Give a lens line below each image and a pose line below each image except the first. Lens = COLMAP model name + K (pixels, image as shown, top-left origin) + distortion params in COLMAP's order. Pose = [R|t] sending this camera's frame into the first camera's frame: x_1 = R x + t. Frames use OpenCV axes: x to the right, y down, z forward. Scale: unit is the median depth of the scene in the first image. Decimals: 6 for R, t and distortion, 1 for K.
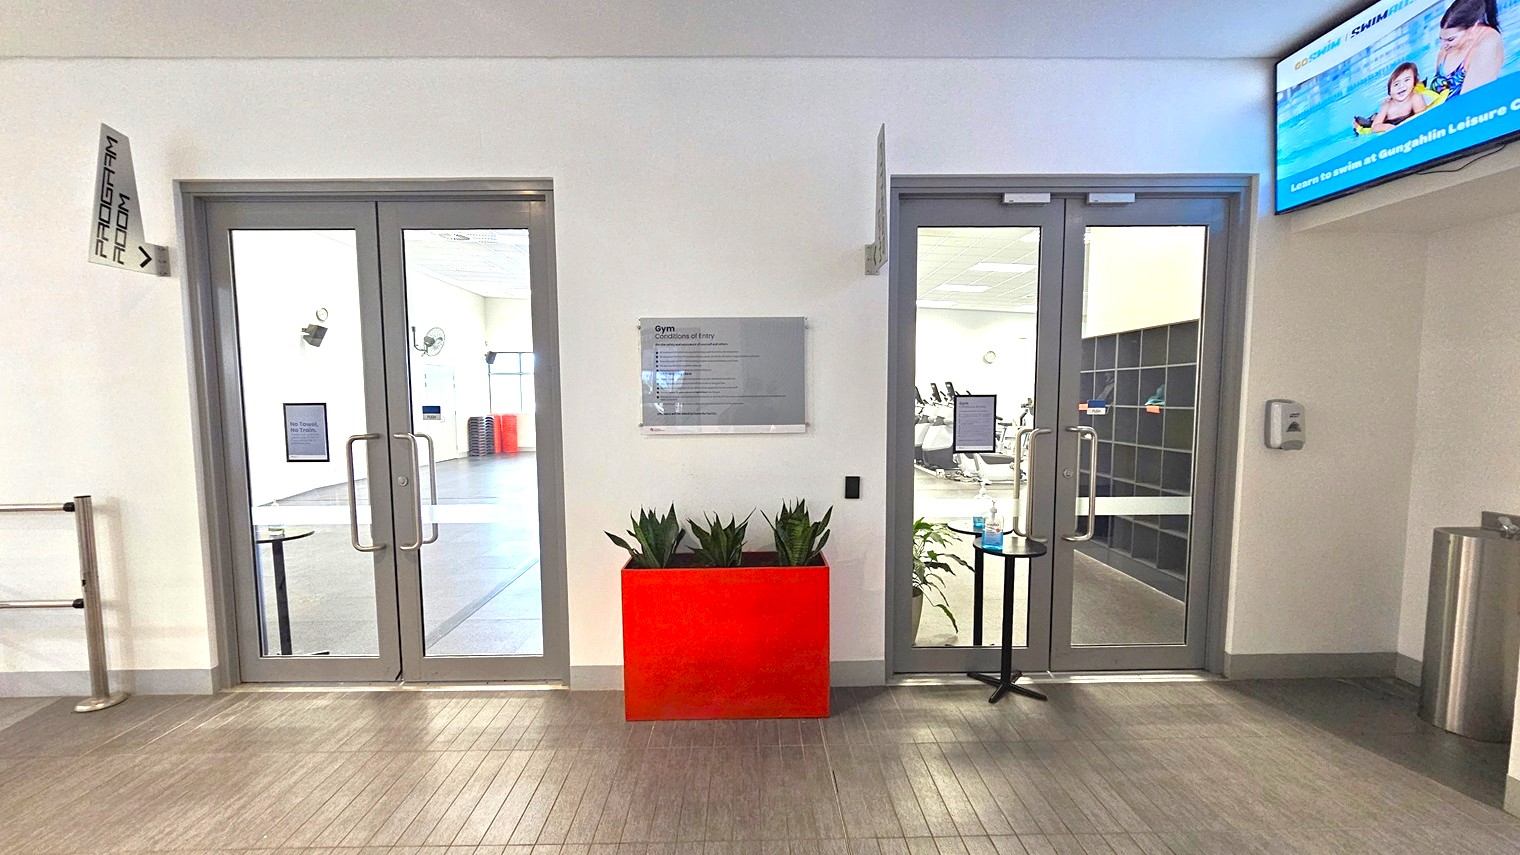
lens RADIAL K [[622.5, 0, 760.6], [0, 622.5, 444.4], [0, 0, 1]] dist [-0.002463, -0.000381]
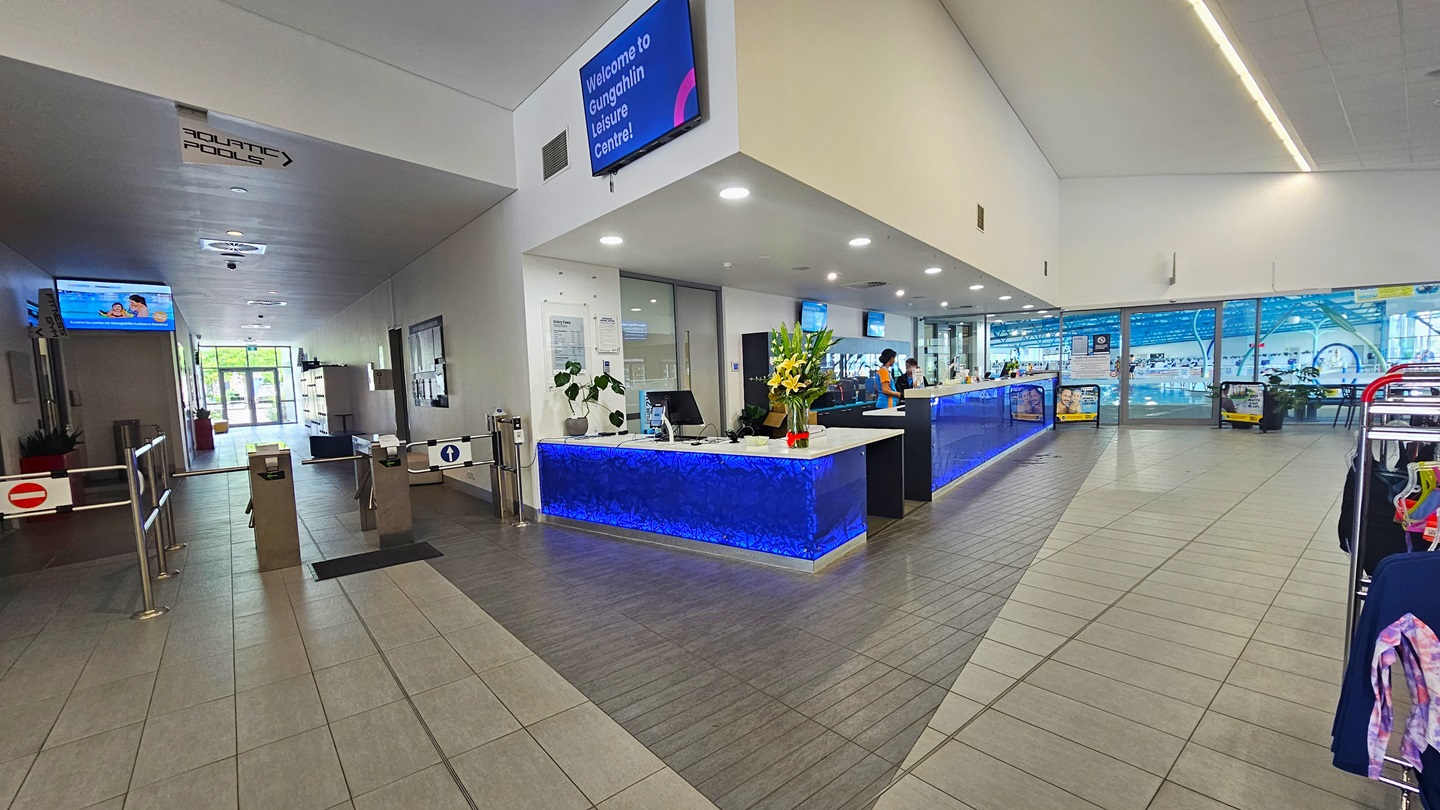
lens RADIAL K [[589.8, 0, 720.6], [0, 589.8, 421.0], [0, 0, 1]] dist [-0.002463, -0.000381]
pose [[-0.632708, -0.030106, 0.773805, -3.328652], [0.106653, 0.986334, 0.125581, 0.049576], [-0.767011, 0.161985, -0.620850, 0.391214]]
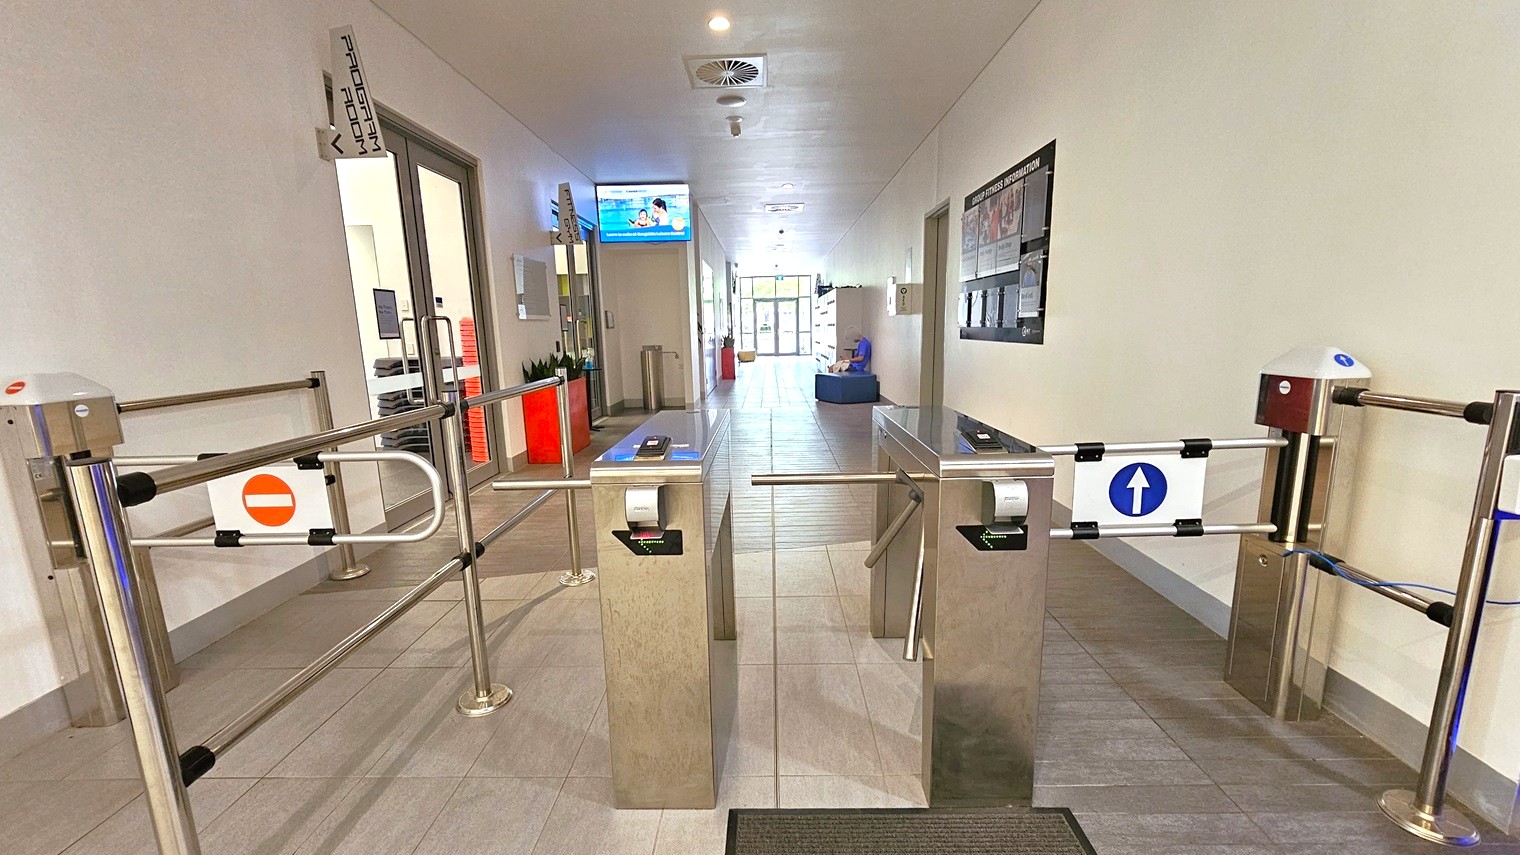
lens RADIAL K [[622.5, 0, 760.6], [0, 622.5, 444.4], [0, 0, 1]] dist [-0.002463, -0.000381]
pose [[0.028702, -0.179575, 0.983326, -1.994965], [0.109592, 0.978366, 0.175470, 0.097830], [-0.993562, 0.102728, 0.047761, 0.250785]]
